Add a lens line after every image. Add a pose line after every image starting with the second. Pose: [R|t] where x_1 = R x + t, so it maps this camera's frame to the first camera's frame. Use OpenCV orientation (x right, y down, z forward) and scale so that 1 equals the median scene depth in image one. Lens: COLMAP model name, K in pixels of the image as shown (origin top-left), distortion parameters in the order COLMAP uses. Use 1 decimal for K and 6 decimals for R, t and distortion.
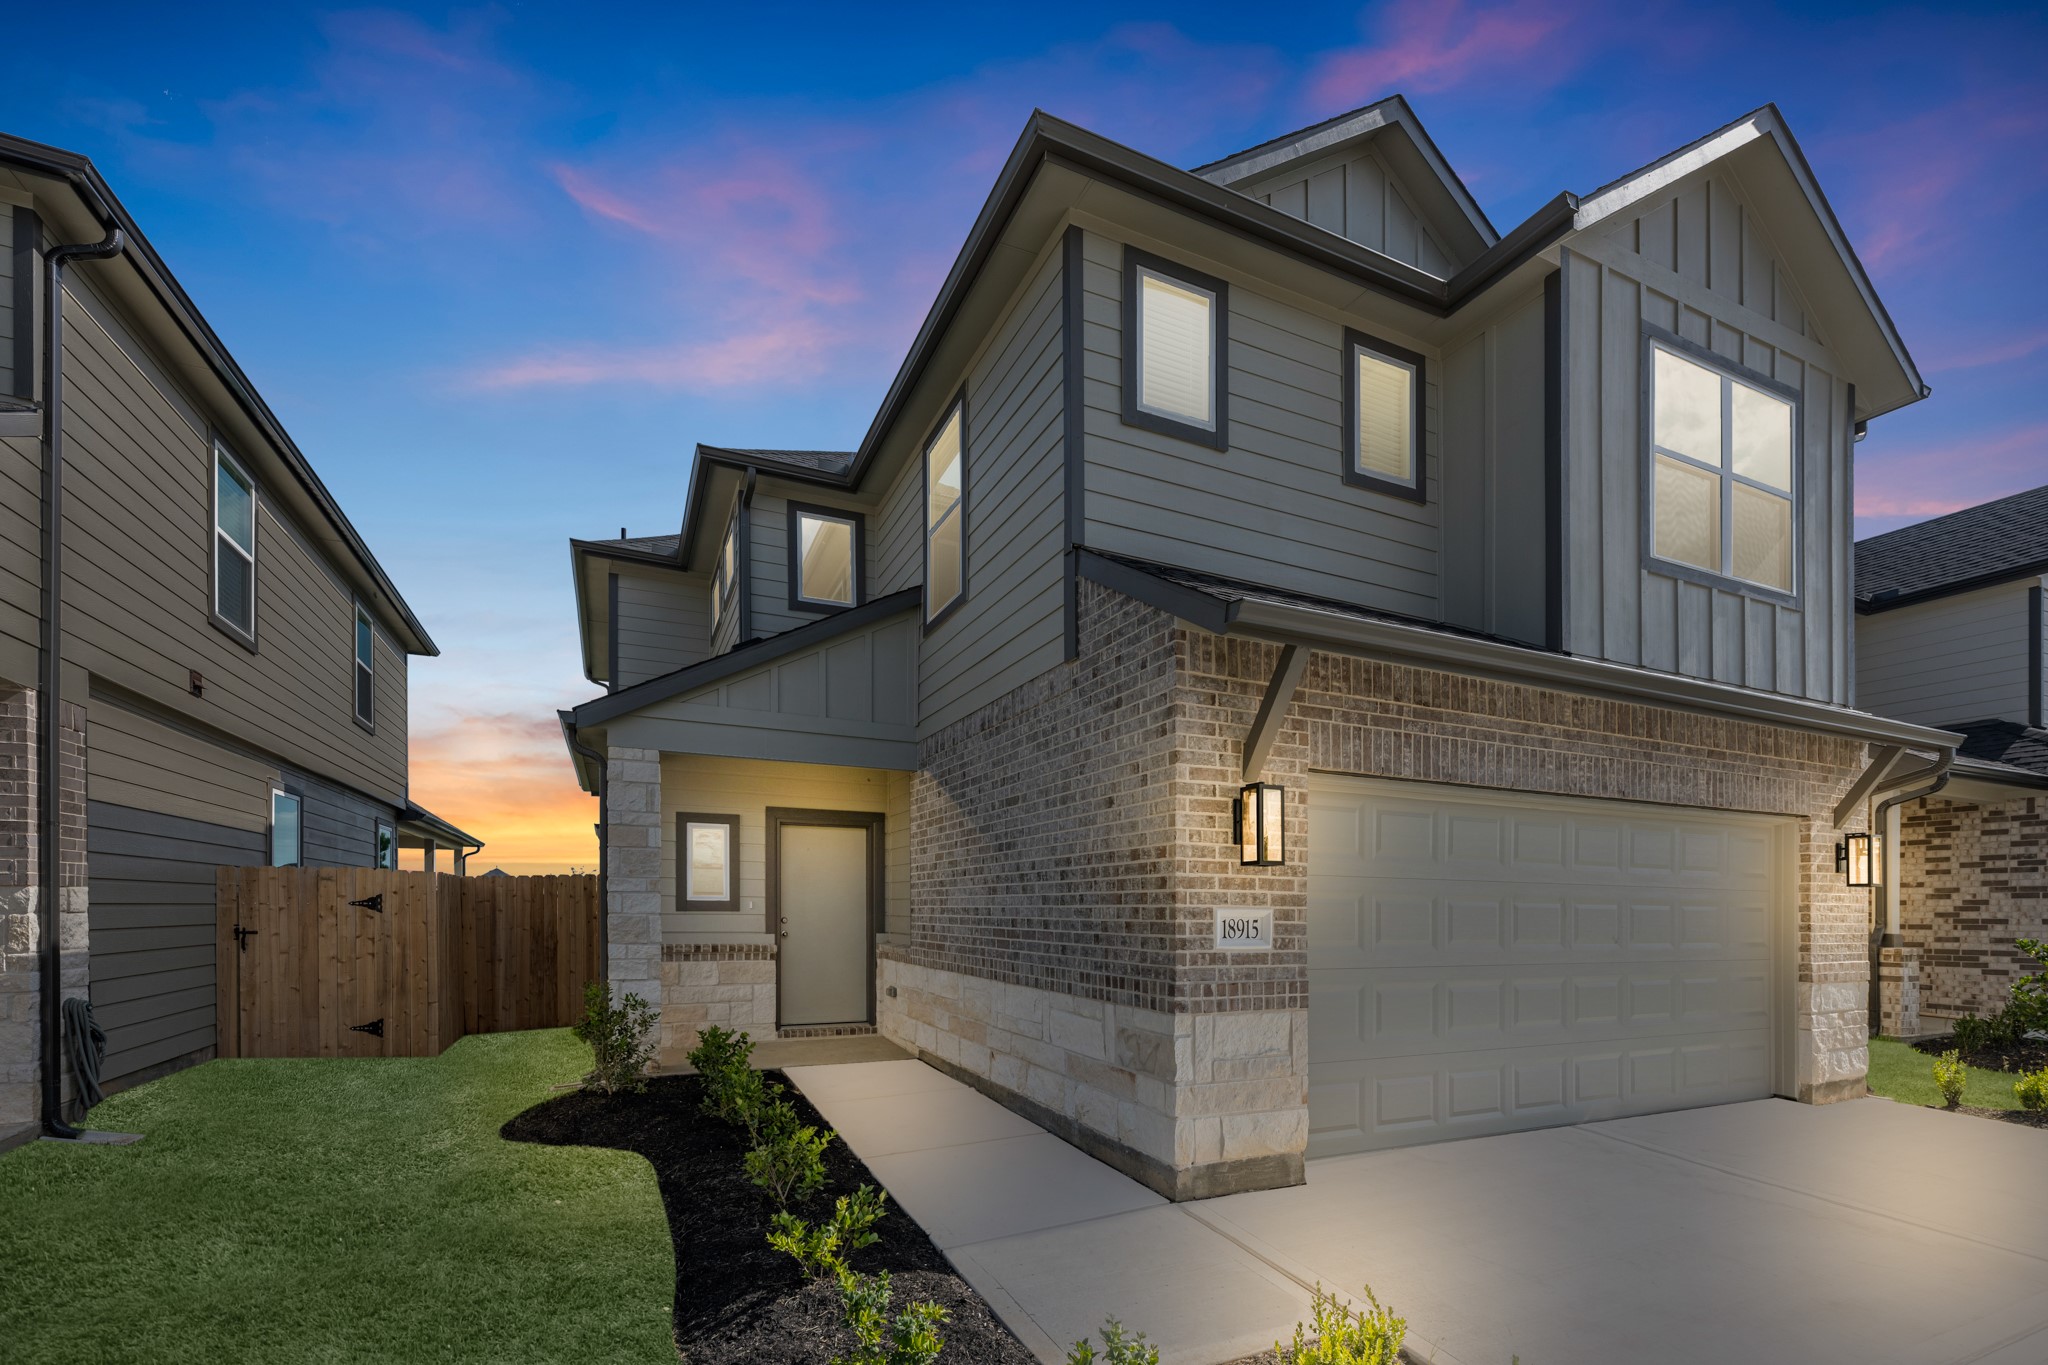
lens RADIAL K [[899.4, 0, 1025.6], [0, 899.4, 829.6], [0, 0, 1]] dist [0.005968, 0.000620]
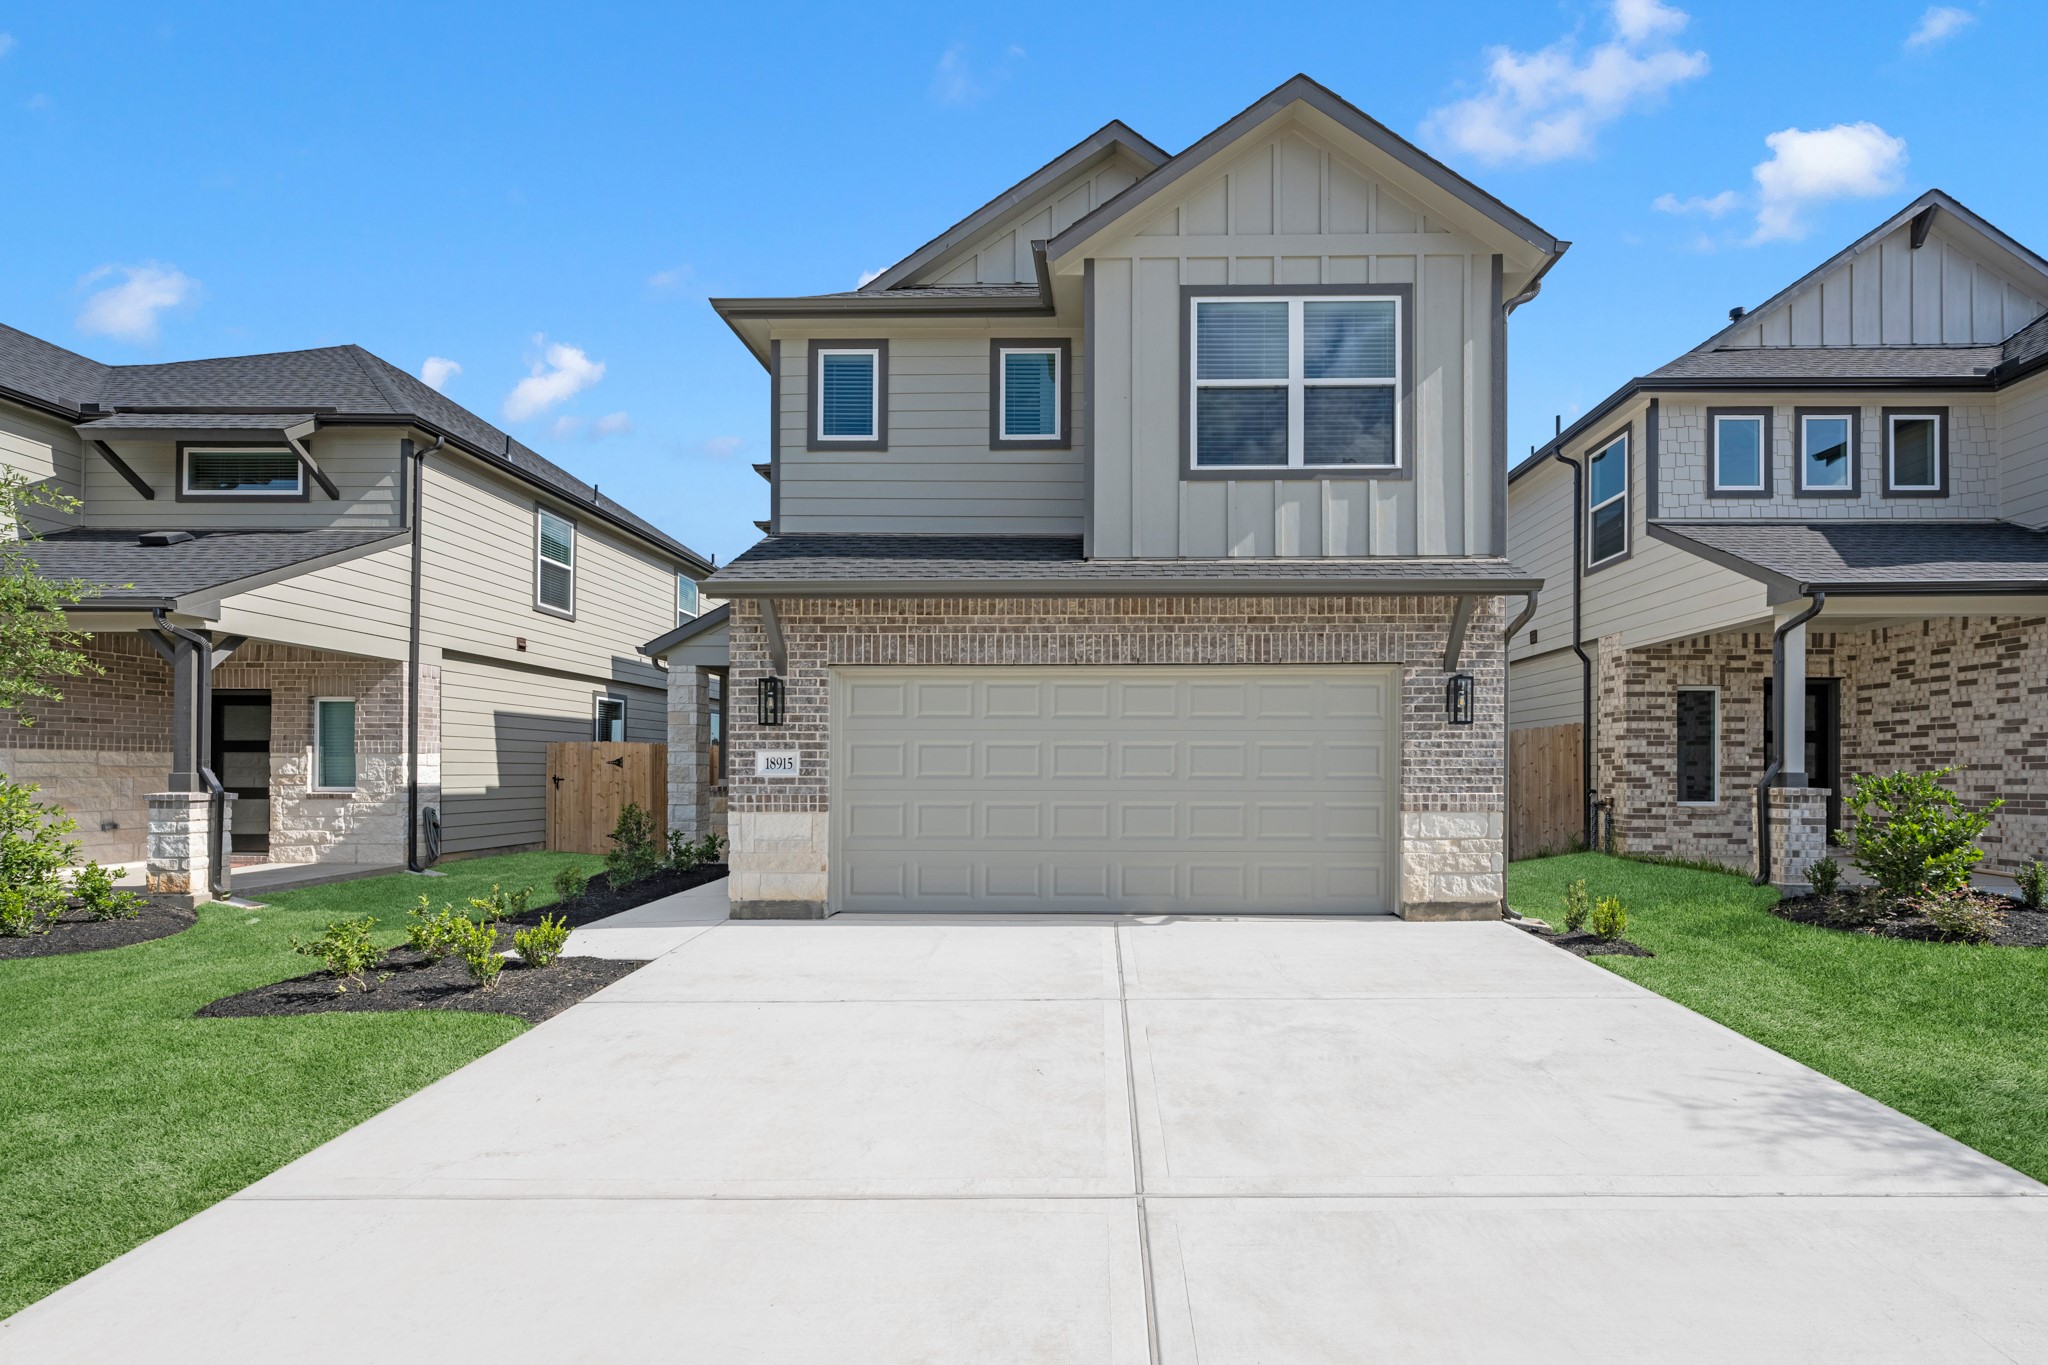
lens RADIAL K [[845.3, 0, 1021.4], [0, 845.3, 672.9], [0, 0, 1]] dist [0.008220, -0.000339]
pose [[0.902106, -0.059502, -0.427391, 1.009578], [0.047204, 0.998111, -0.039324, 0.019074], [0.428924, 0.015299, 0.903211, -0.178886]]
